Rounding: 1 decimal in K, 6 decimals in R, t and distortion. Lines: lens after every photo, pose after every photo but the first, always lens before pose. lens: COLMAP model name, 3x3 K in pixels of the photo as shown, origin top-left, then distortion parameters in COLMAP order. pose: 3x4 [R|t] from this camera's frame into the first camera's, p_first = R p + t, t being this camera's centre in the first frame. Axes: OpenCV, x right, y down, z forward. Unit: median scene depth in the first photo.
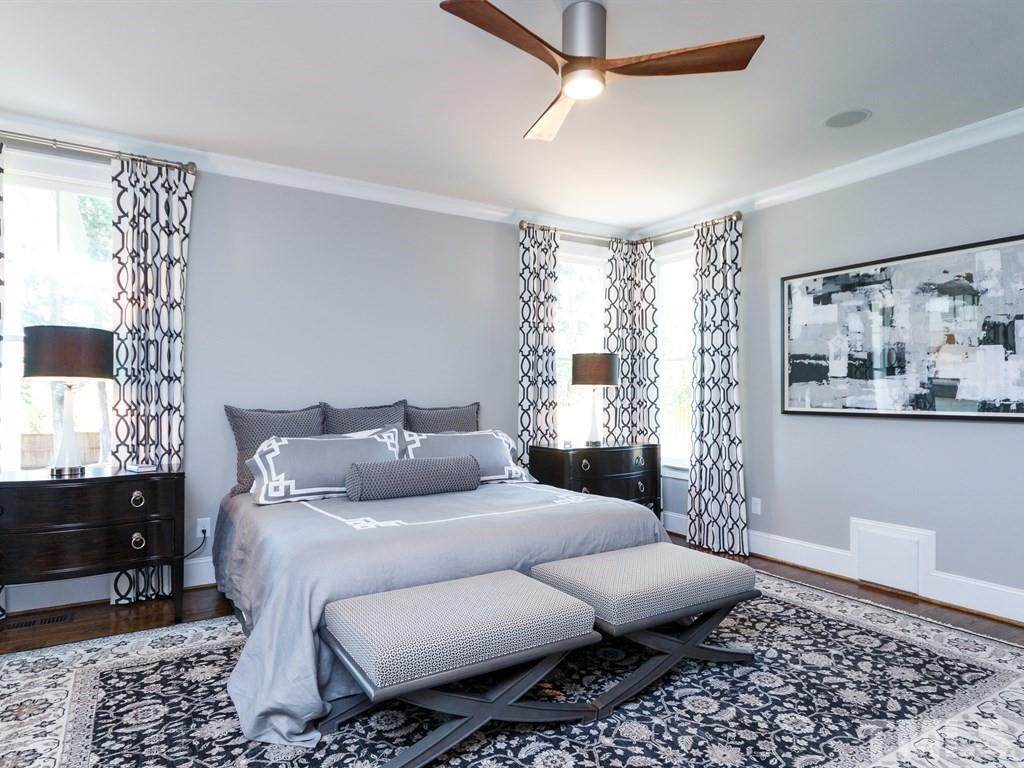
lens RADIAL K [[624.1, 0, 512.0], [0, 624.1, 388.7], [0, 0, 1]] dist [0.046106, 0.001091]
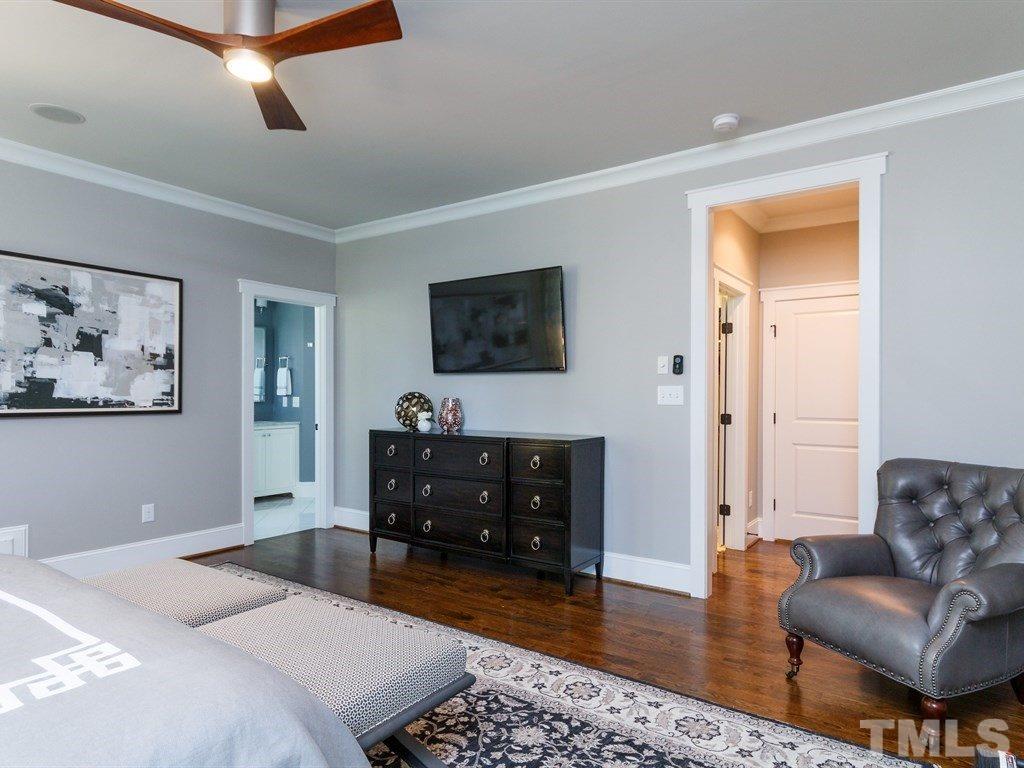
lens RADIAL K [[624.1, 0, 511.7], [0, 624.1, 388.8], [0, 0, 1]] dist [0.046106, 0.001091]
pose [[-0.390211, 0.007361, 0.920696, -0.628192], [-0.010214, 0.999872, -0.012323, 0.006837], [-0.920669, -0.014213, -0.390086, 0.703235]]
